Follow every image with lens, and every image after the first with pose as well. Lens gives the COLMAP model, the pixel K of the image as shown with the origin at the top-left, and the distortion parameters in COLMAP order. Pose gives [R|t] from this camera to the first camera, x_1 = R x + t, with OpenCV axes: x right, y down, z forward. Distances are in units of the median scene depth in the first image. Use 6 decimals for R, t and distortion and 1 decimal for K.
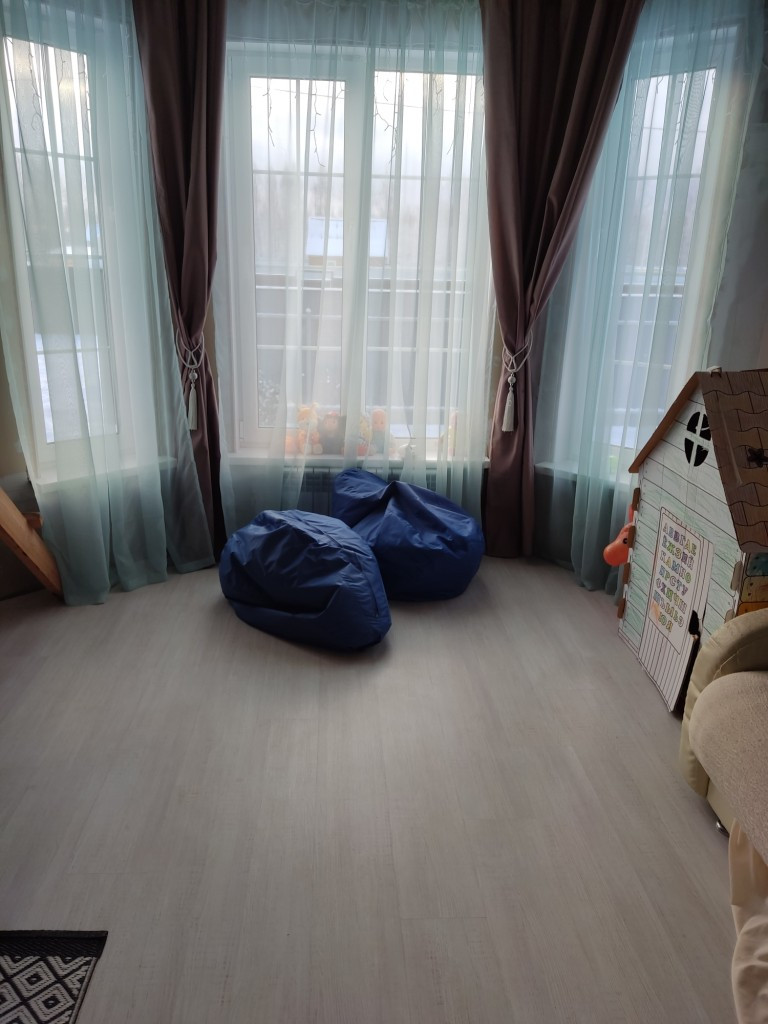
lens RADIAL K [[756.6, 0, 384.2], [0, 756.6, 506.6], [0, 0, 1]] dist [0.073976, -0.069914]
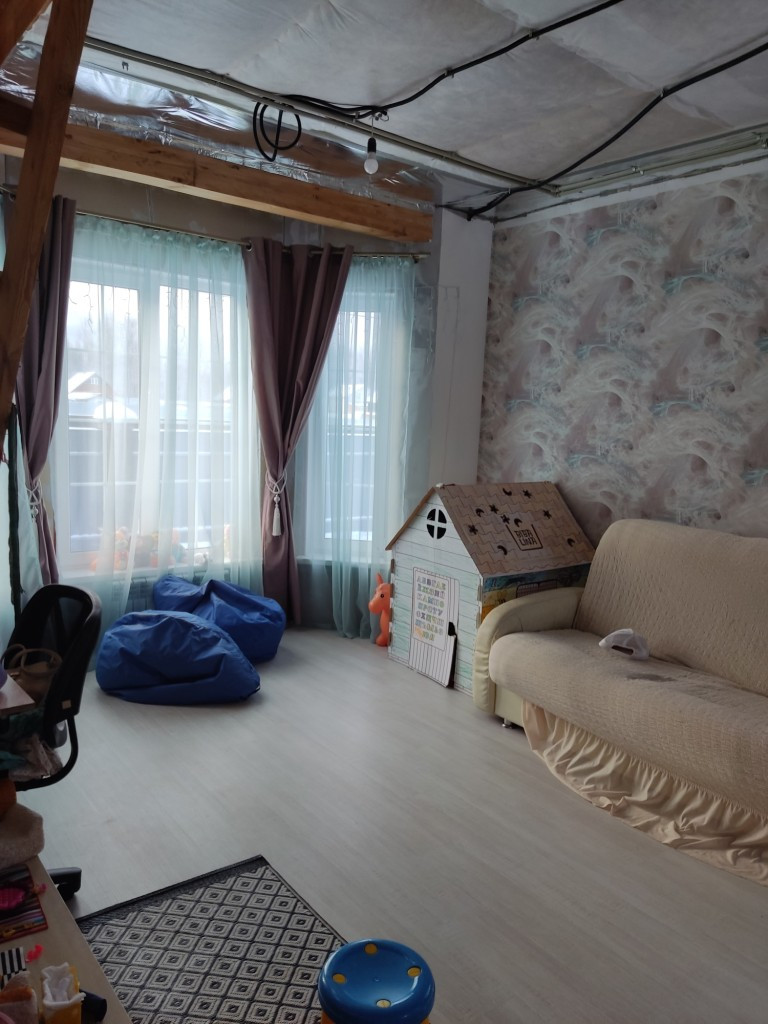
lens RADIAL K [[750.4, 0, 378.4], [0, 750.4, 514.3], [0, 0, 1]] dist [0.115083, -0.175060]
pose [[0.825141, -0.068924, 0.560706, -0.519765], [0.155028, 0.982052, -0.107425, 0.044027], [-0.543239, 0.175566, 0.821017, -0.268670]]
